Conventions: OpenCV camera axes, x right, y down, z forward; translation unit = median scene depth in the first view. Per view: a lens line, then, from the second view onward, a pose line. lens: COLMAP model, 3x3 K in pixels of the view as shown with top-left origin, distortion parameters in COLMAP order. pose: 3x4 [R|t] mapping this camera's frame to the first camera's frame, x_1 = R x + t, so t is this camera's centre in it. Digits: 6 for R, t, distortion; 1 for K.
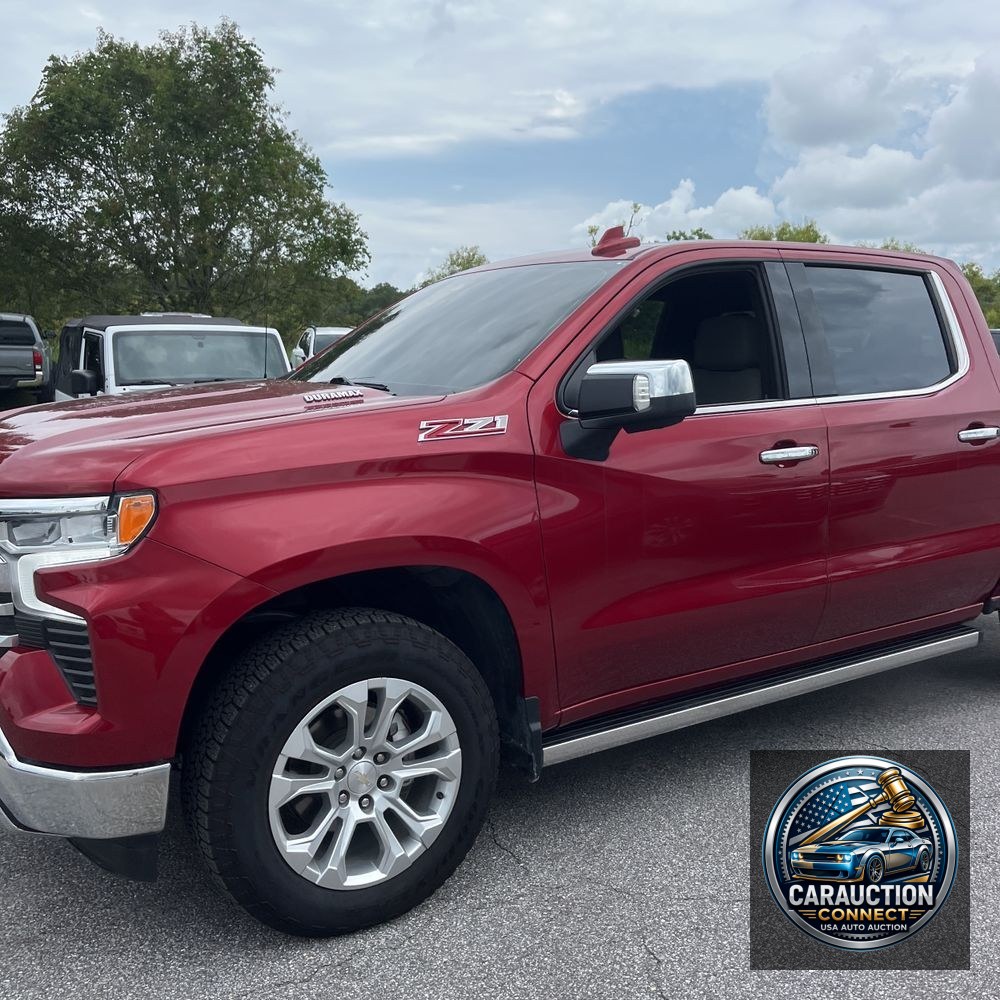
lens RADIAL K [[1036.3, 0, 484.0], [0, 1036.3, 498.1], [0, 0, 1]] dist [0.023792, 0.000000]
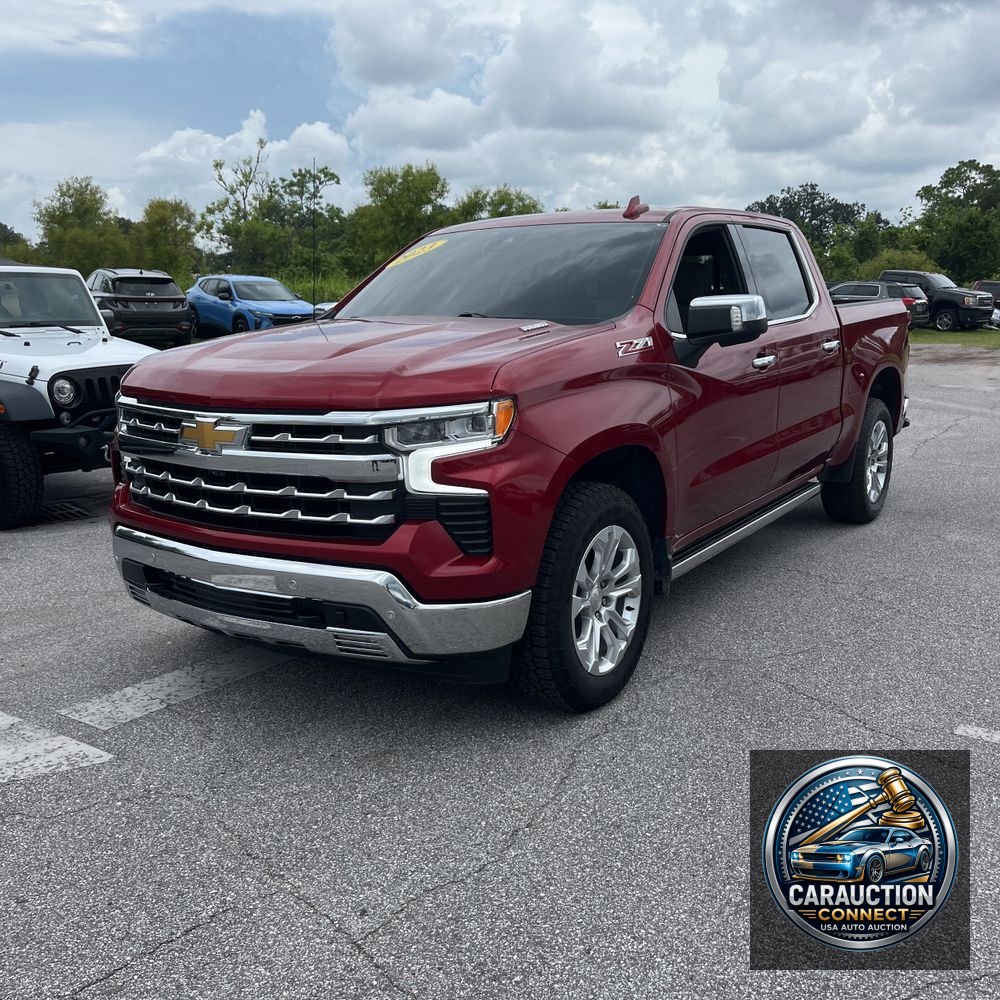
lens RADIAL K [[1036.3, 0, 497.6], [0, 1036.3, 507.3], [0, 0, 1]] dist [0.023792, 0.000000]
pose [[0.918981, -0.090929, 0.383675, -0.075767], [0.065225, 0.994698, 0.079511, 0.002496], [-0.388871, -0.048044, 0.920039, -0.023272]]
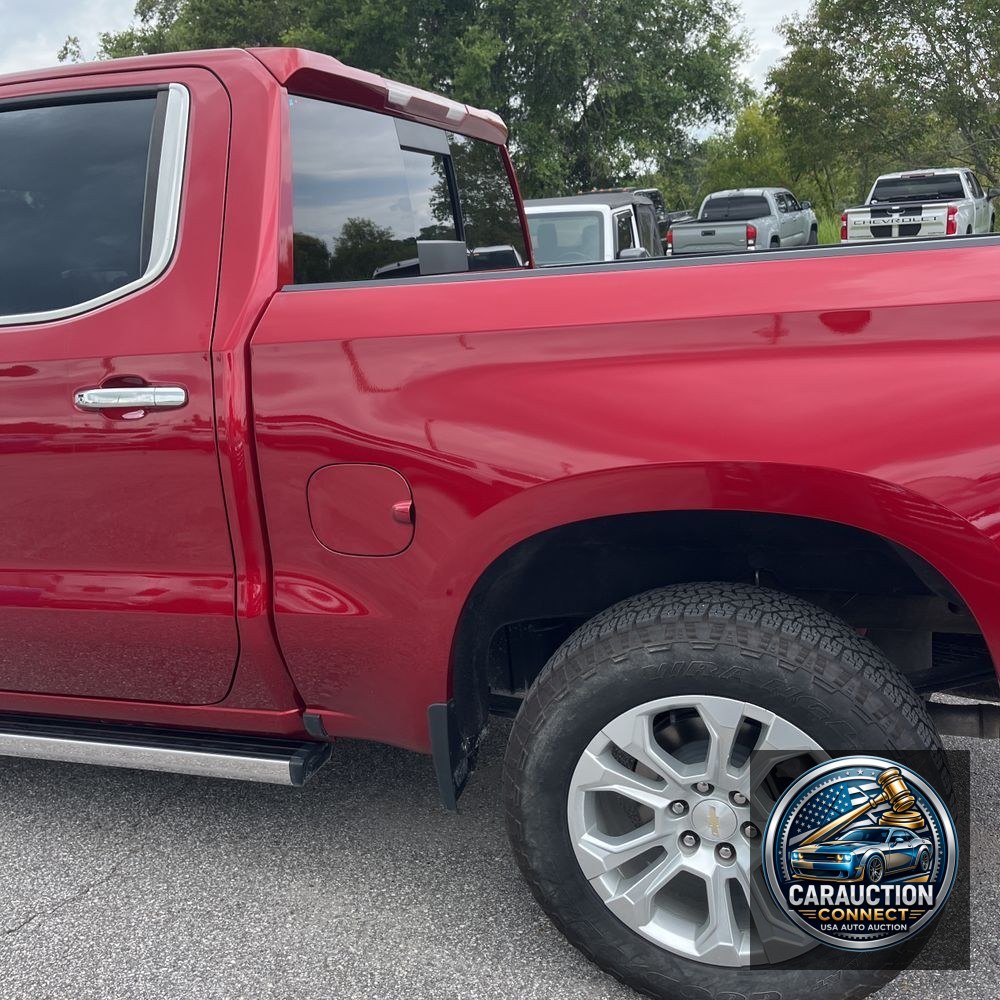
lens RADIAL K [[1036.3, 0, 506.5], [0, 1036.3, 478.6], [0, 0, 1]] dist [0.023792, 0.000000]
pose [[0.637695, 0.128757, -0.759451, 0.145388], [-0.044288, 0.990428, 0.130730, -0.014284], [0.769014, -0.049731, 0.637294, 0.117269]]
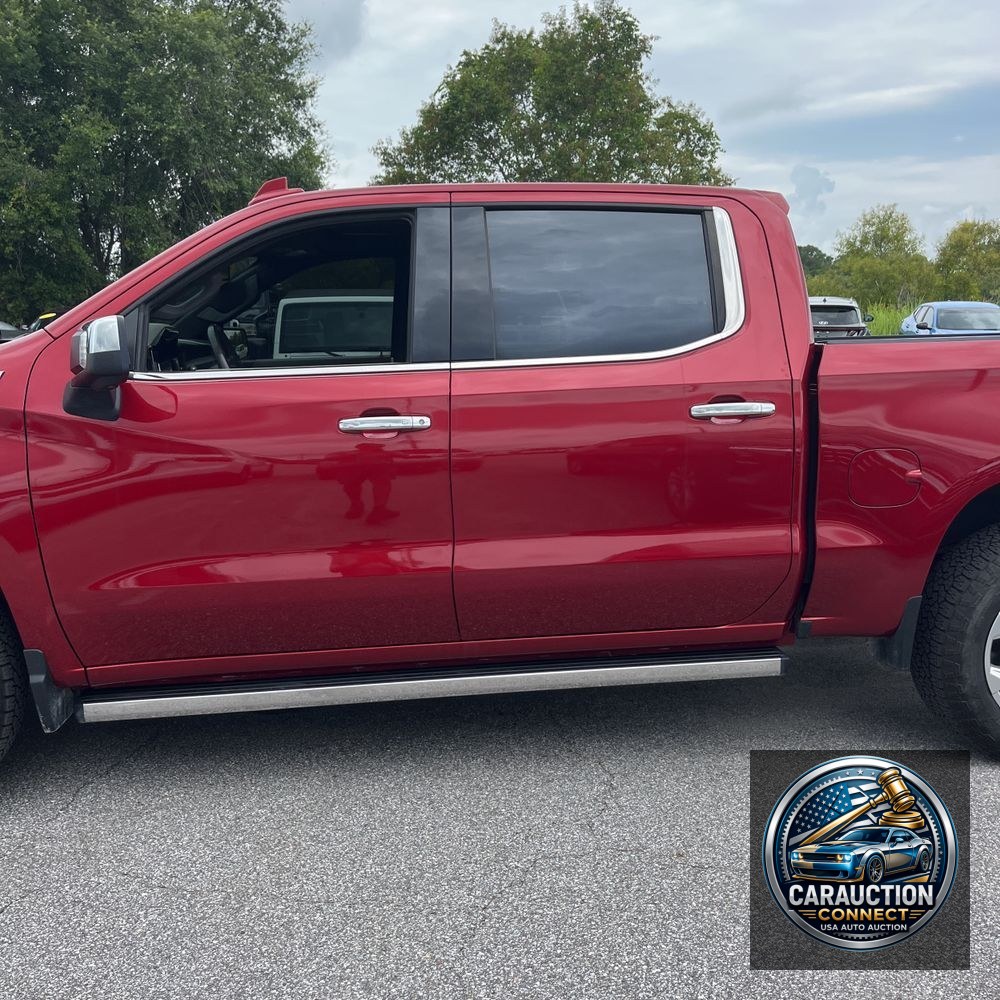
lens RADIAL K [[1036.3, 0, 496.3], [0, 1036.3, 493.3], [0, 0, 1]] dist [0.023792, 0.000000]
pose [[0.908253, 0.058620, -0.414294, 0.093152], [-0.049679, 0.998242, 0.032334, -0.002000], [0.415461, -0.008786, 0.909568, 0.028723]]
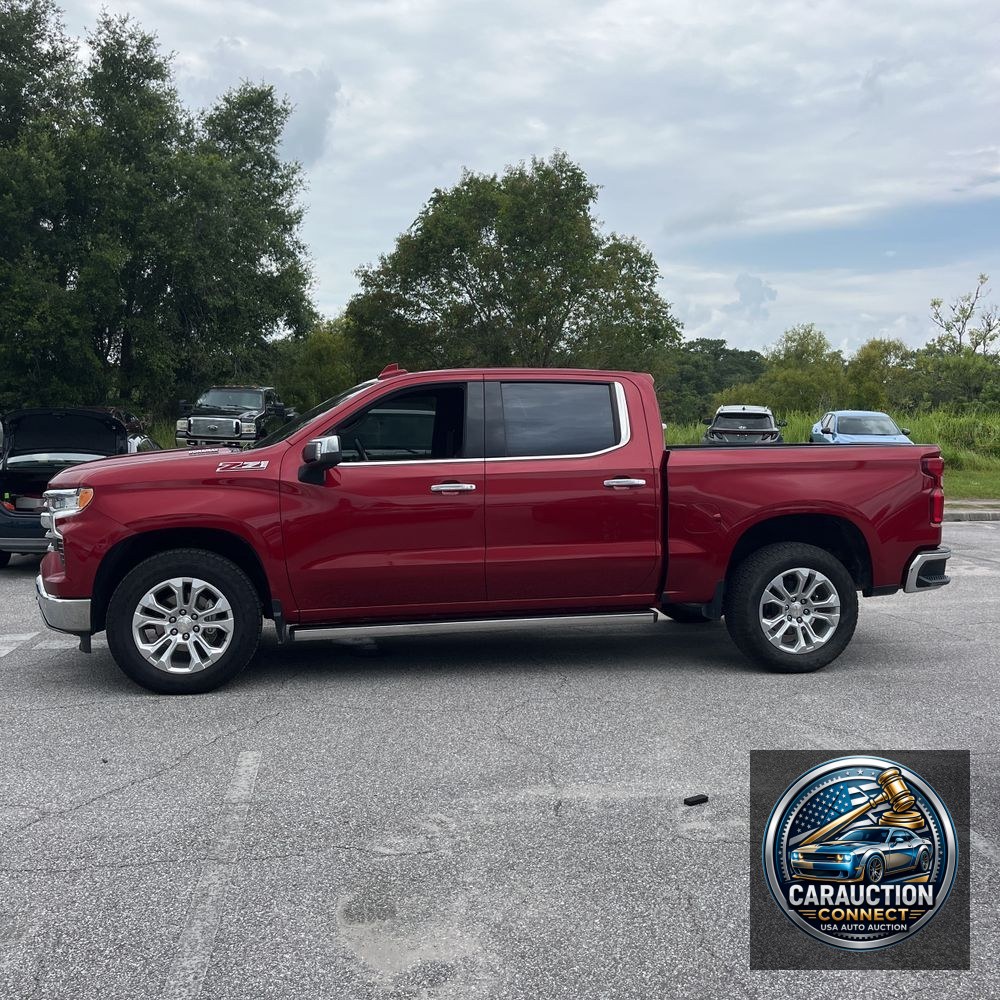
lens RADIAL K [[1036.3, 0, 493.7], [0, 1036.3, 466.0], [0, 0, 1]] dist [0.023792, 0.000000]
pose [[0.924385, 0.015966, -0.381127, 0.129693], [-0.053423, 0.994696, -0.087901, 0.009363], [0.377702, 0.101616, 0.920335, -0.079341]]
